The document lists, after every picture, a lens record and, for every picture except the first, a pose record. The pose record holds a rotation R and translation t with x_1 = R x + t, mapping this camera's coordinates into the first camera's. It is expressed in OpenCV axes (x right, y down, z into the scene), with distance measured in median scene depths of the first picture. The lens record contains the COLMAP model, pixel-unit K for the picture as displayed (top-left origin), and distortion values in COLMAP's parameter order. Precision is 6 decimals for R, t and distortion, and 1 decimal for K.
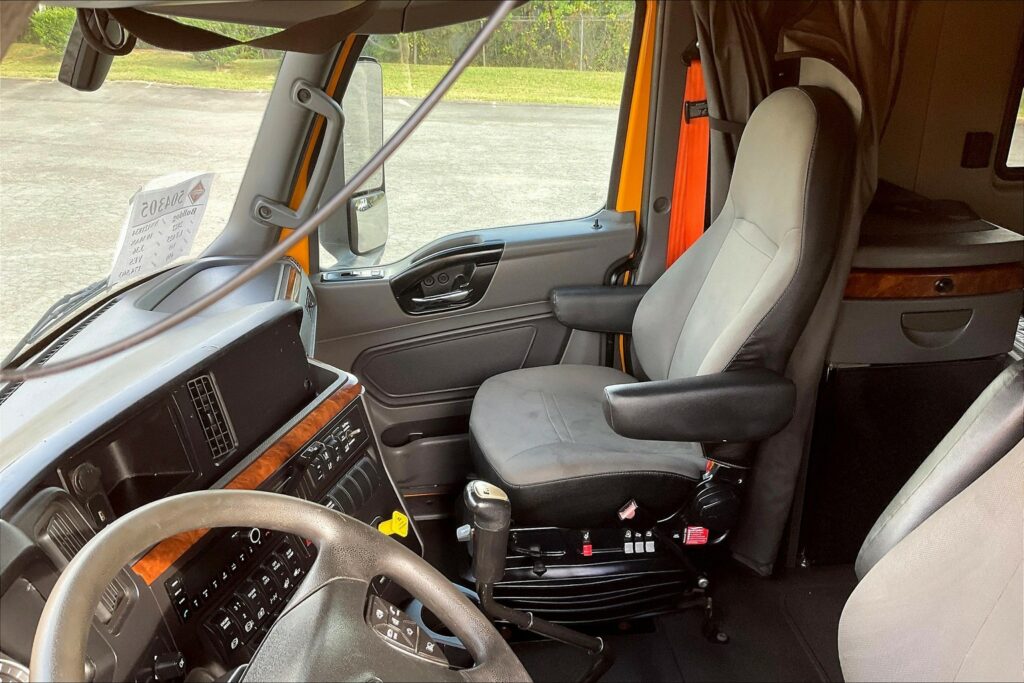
lens RADIAL K [[876.8, 0, 509.4], [0, 876.8, 346.8], [0, 0, 1]] dist [0.085958, -0.161163]
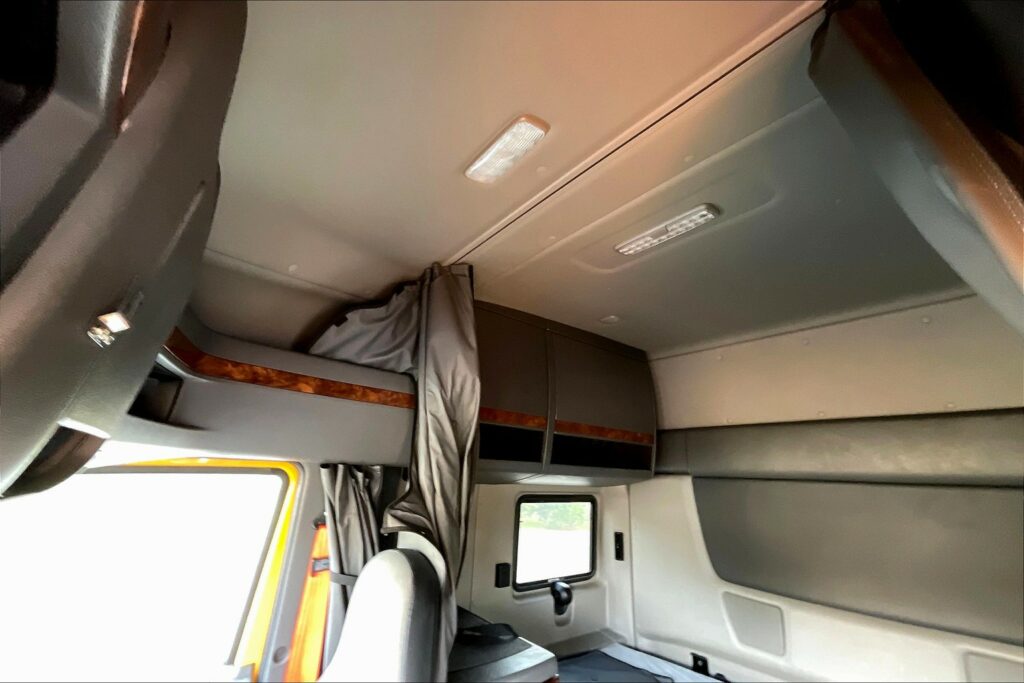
lens RADIAL K [[414.3, 0, 512.2], [0, 414.3, 346.4], [0, 0, 1]] dist [0.000500, 0.000713]
pose [[0.848349, 0.195172, 0.492150, 0.090103], [0.150457, 0.802373, -0.577547, -0.134437], [-0.507609, 0.564009, 0.651327, 0.286346]]
